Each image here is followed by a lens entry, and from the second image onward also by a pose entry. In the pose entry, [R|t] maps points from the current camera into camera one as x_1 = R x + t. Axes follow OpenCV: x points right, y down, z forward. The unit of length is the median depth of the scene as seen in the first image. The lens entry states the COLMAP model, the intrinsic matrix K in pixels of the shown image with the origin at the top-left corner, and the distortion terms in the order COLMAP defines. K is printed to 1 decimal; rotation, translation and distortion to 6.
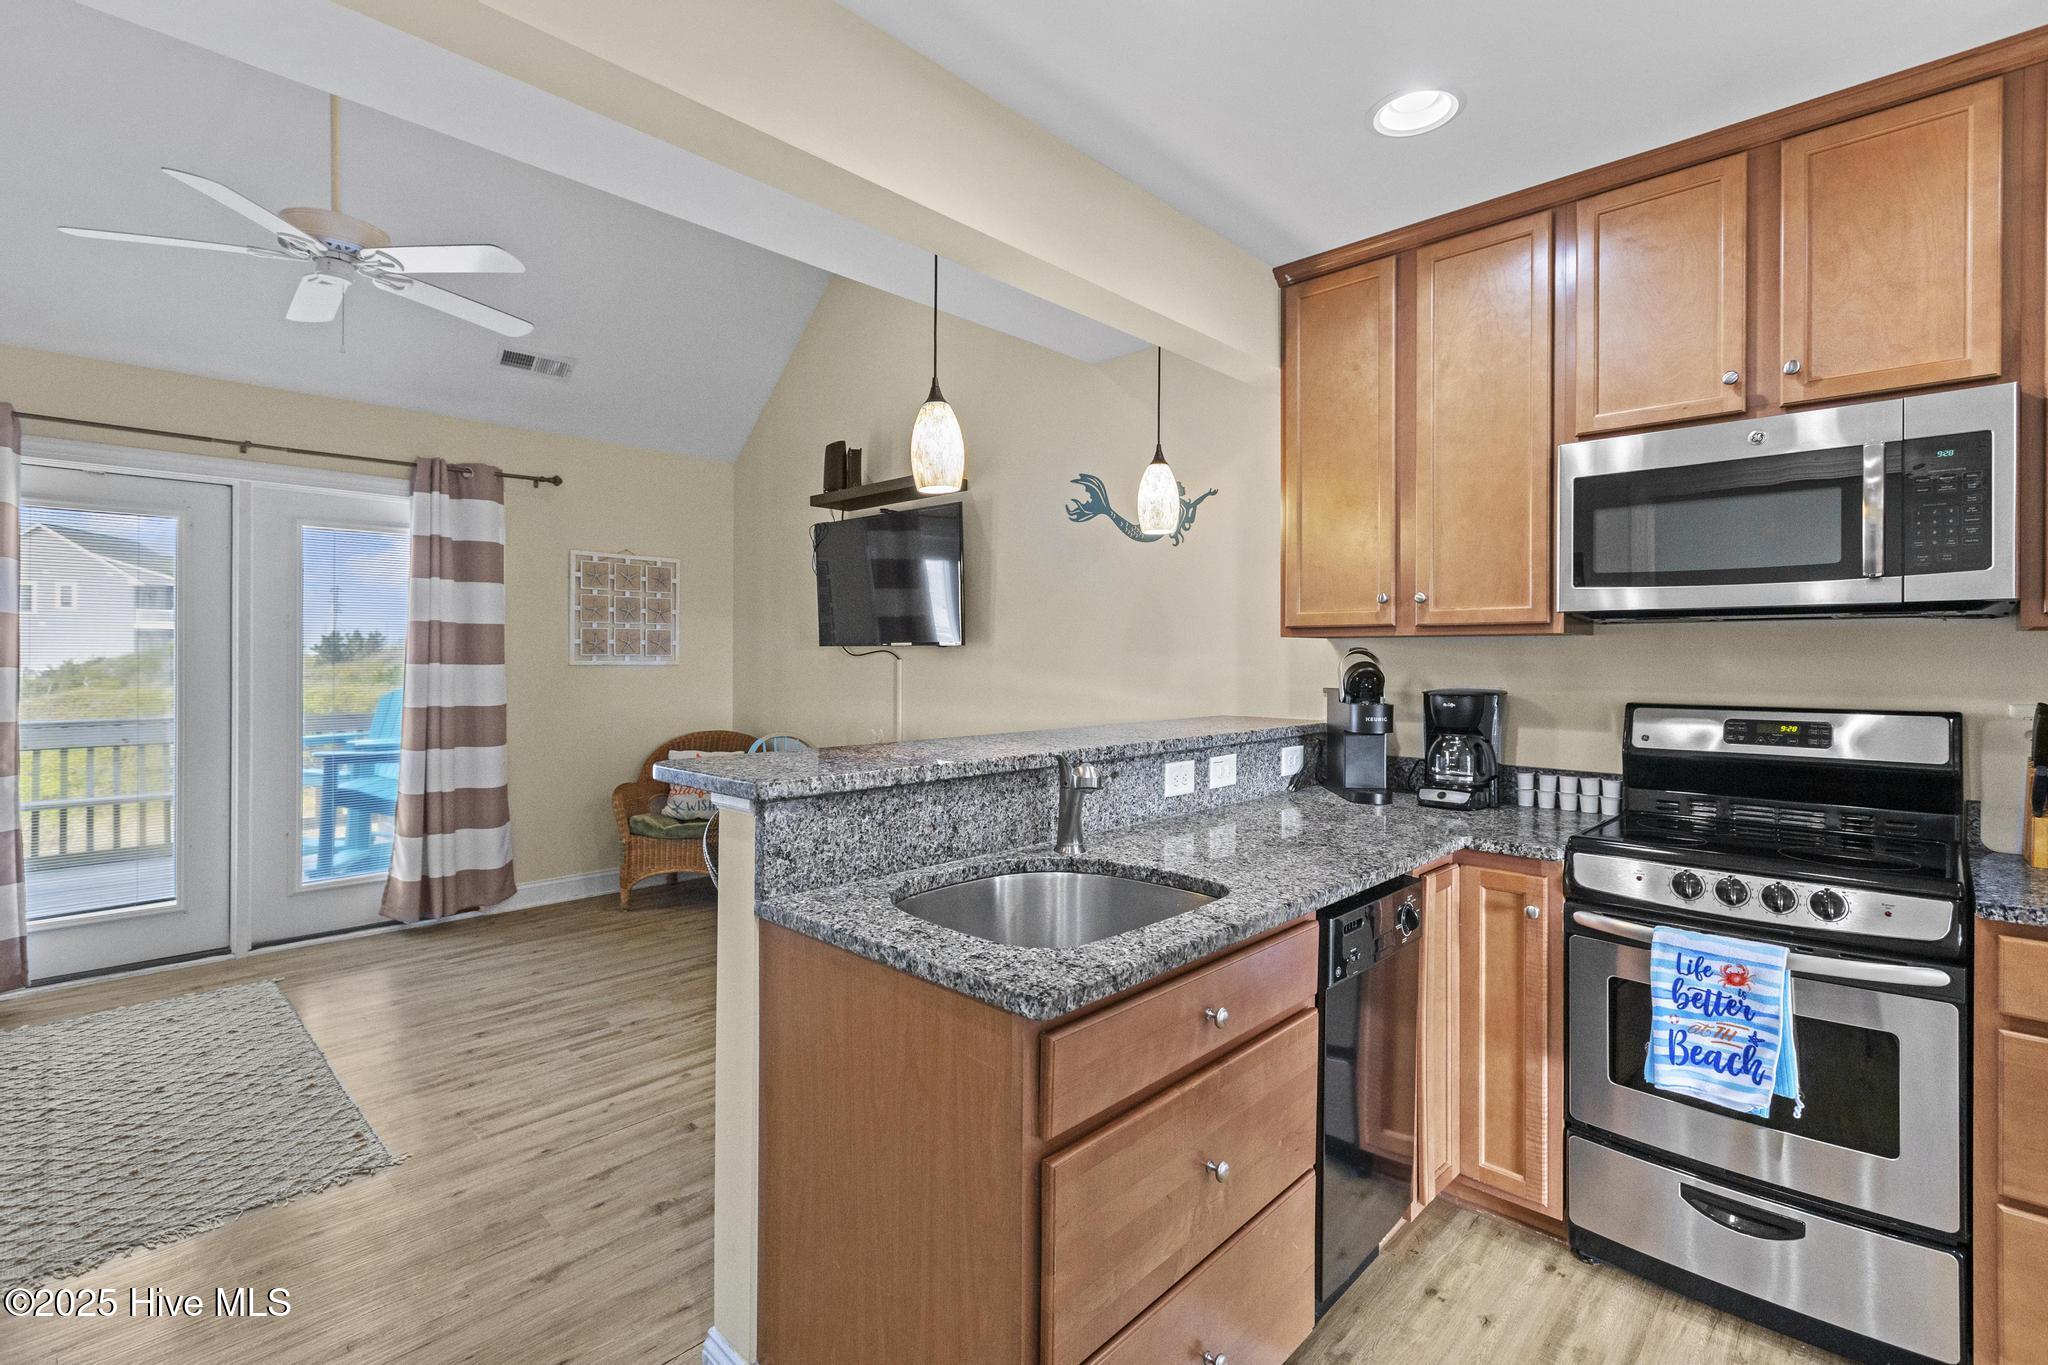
lens RADIAL K [[929.4, 0, 1035.4], [0, 929.4, 667.5], [0, 0, 1]] dist [0.001236, -0.000631]
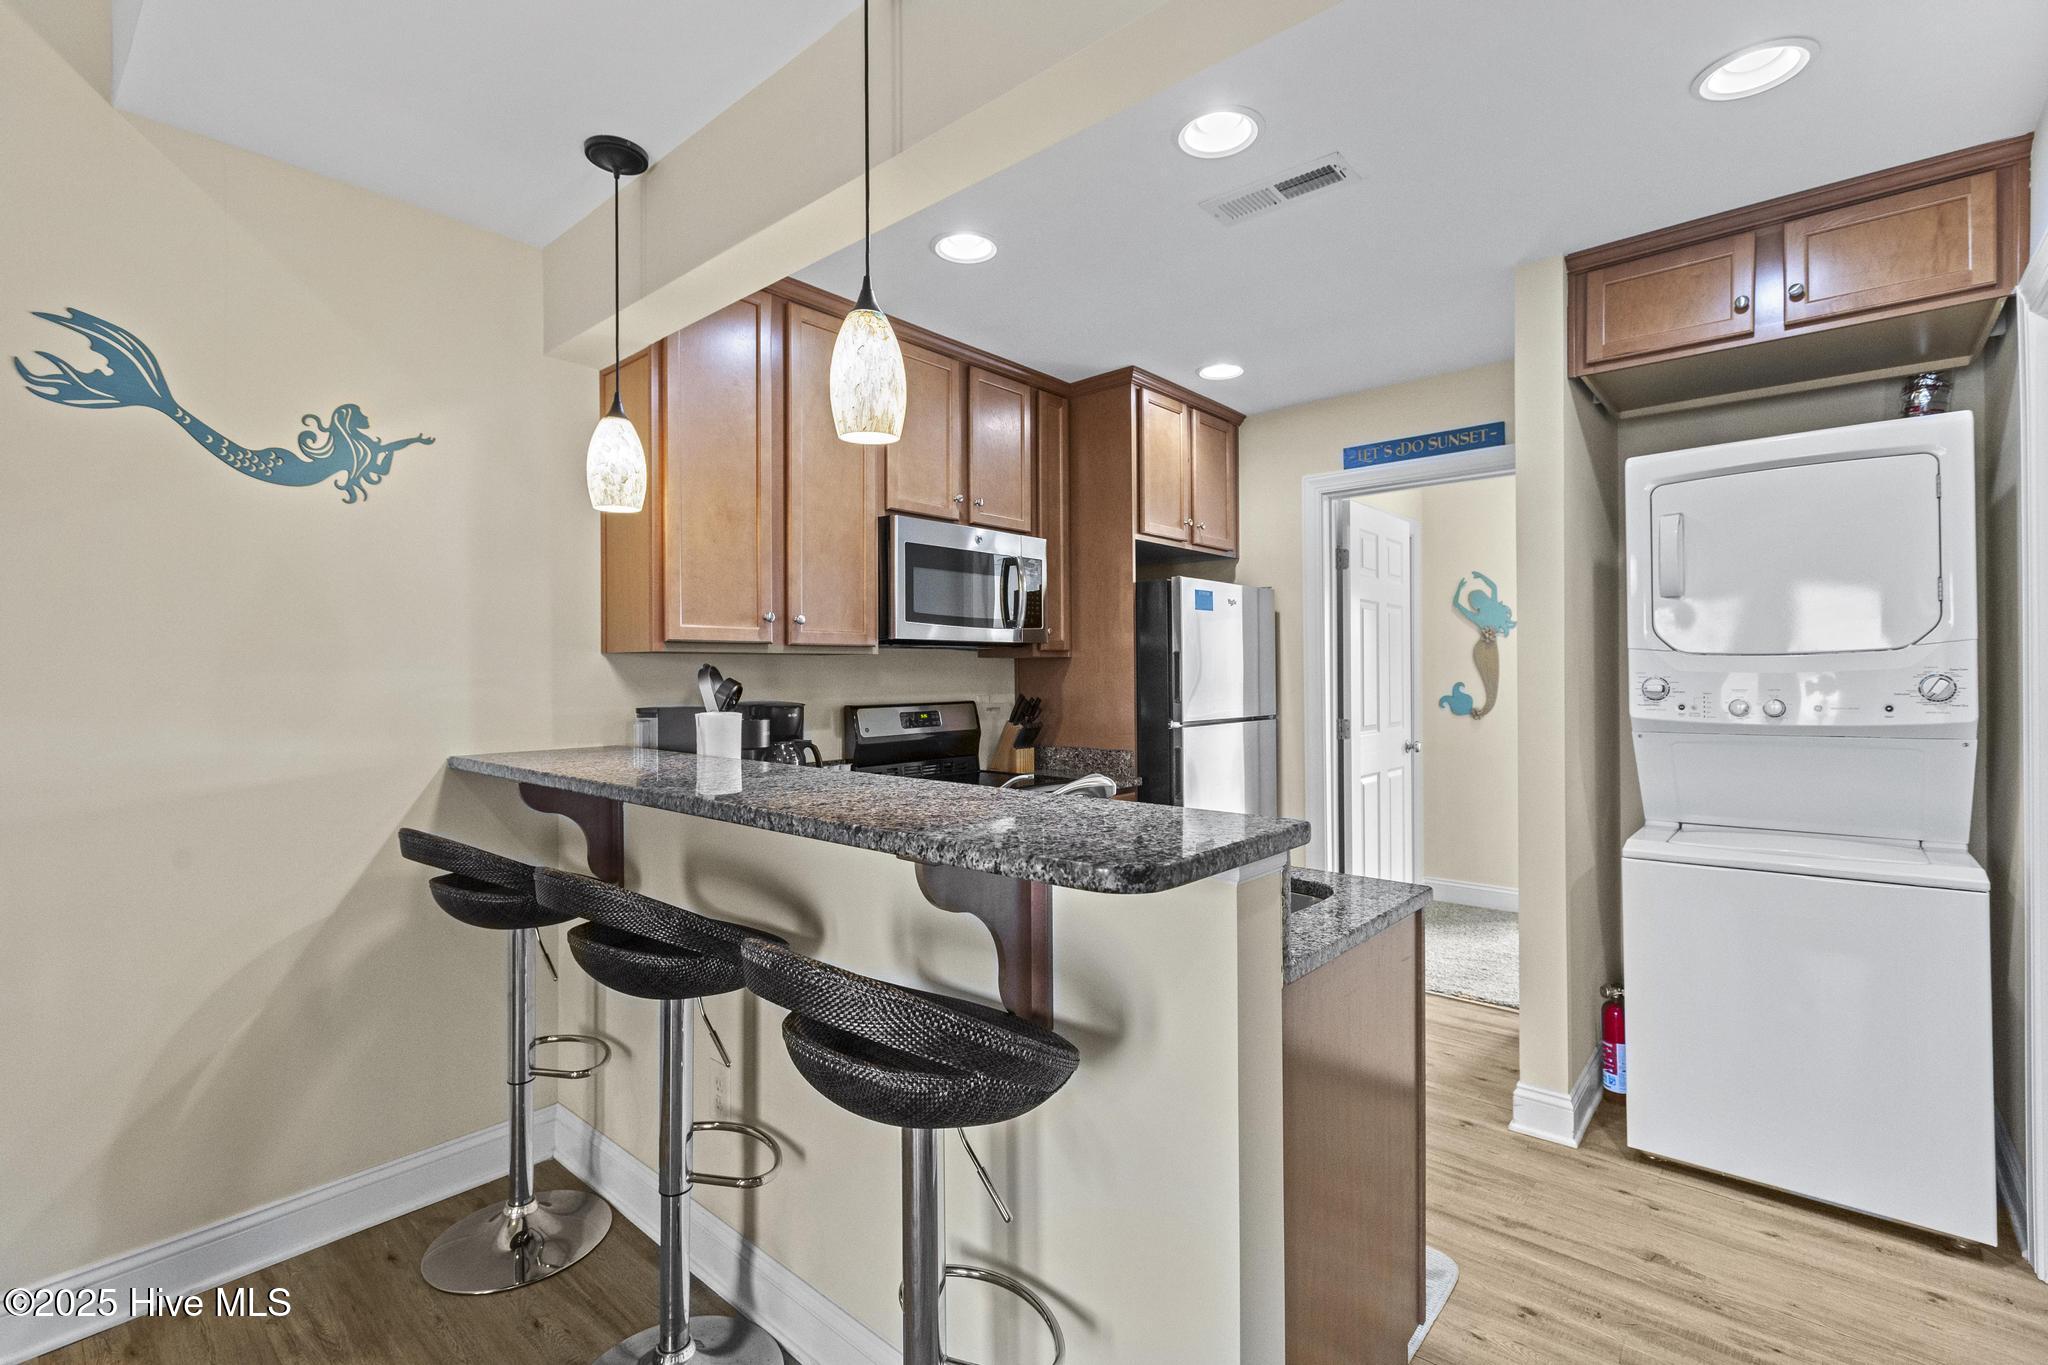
lens RADIAL K [[929.4, 0, 988.3], [0, 929.4, 676.3], [0, 0, 1]] dist [0.001236, -0.000631]
pose [[-0.025254, -0.009350, 0.999637, -0.708600], [0.015769, 0.999828, 0.009750, -0.014737], [-0.999557, 0.016009, -0.025102, 0.811012]]
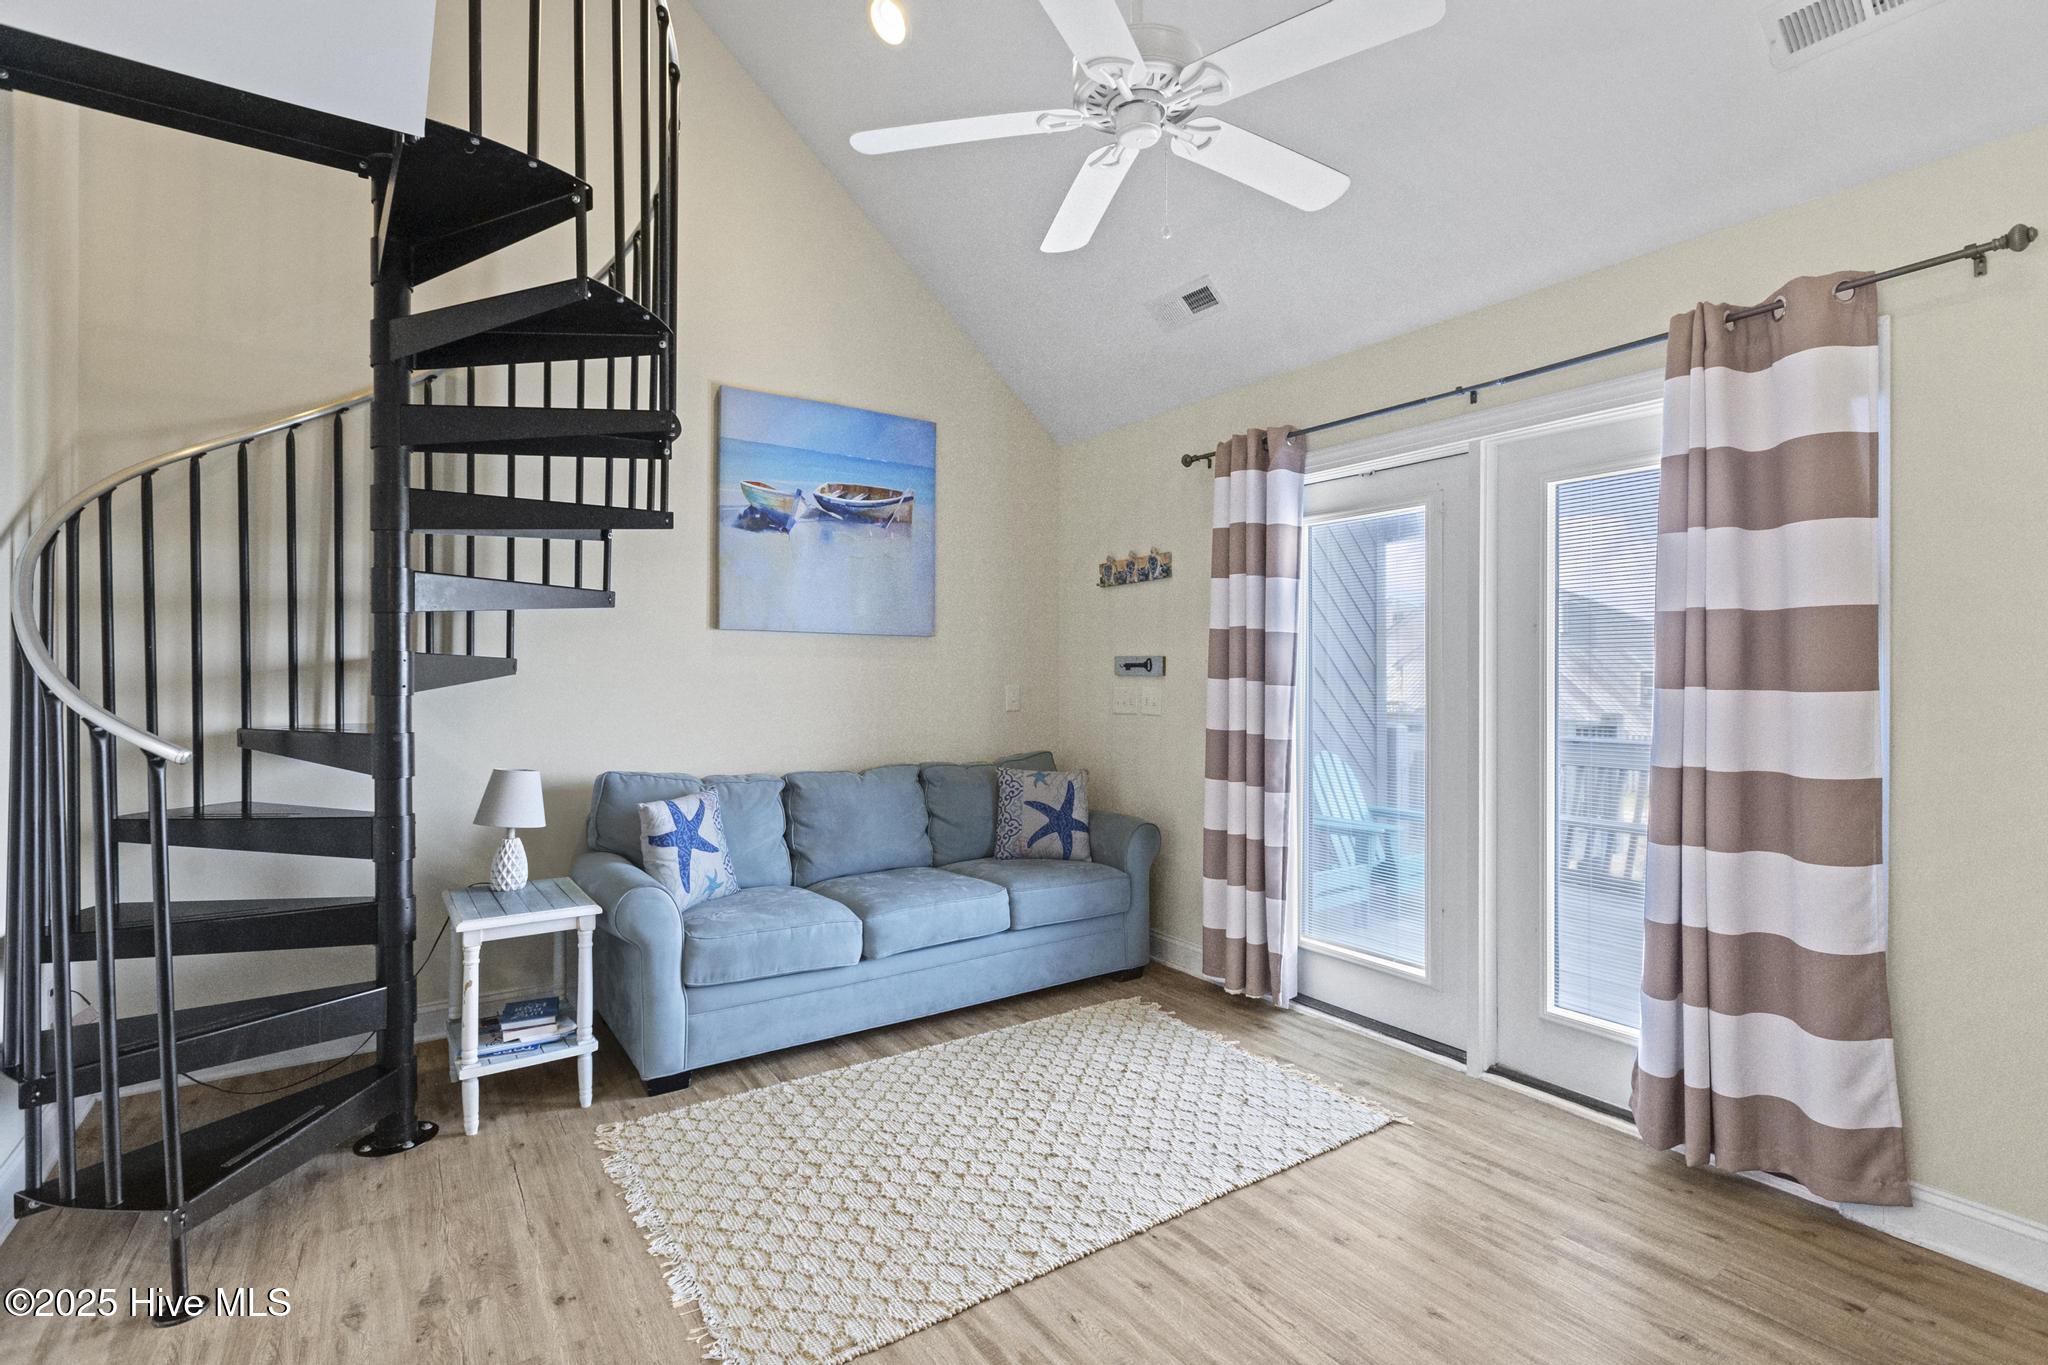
lens RADIAL K [[958.5, 0, 1027.7], [0, 958.5, 680.1], [0, 0, 1]] dist [-0.001618, 0.000608]
pose [[-0.214675, 0.005520, -0.976670, -0.035620], [-0.010575, 0.999912, 0.007976, -0.016611], [0.976628, 0.012040, -0.214598, 1.316329]]
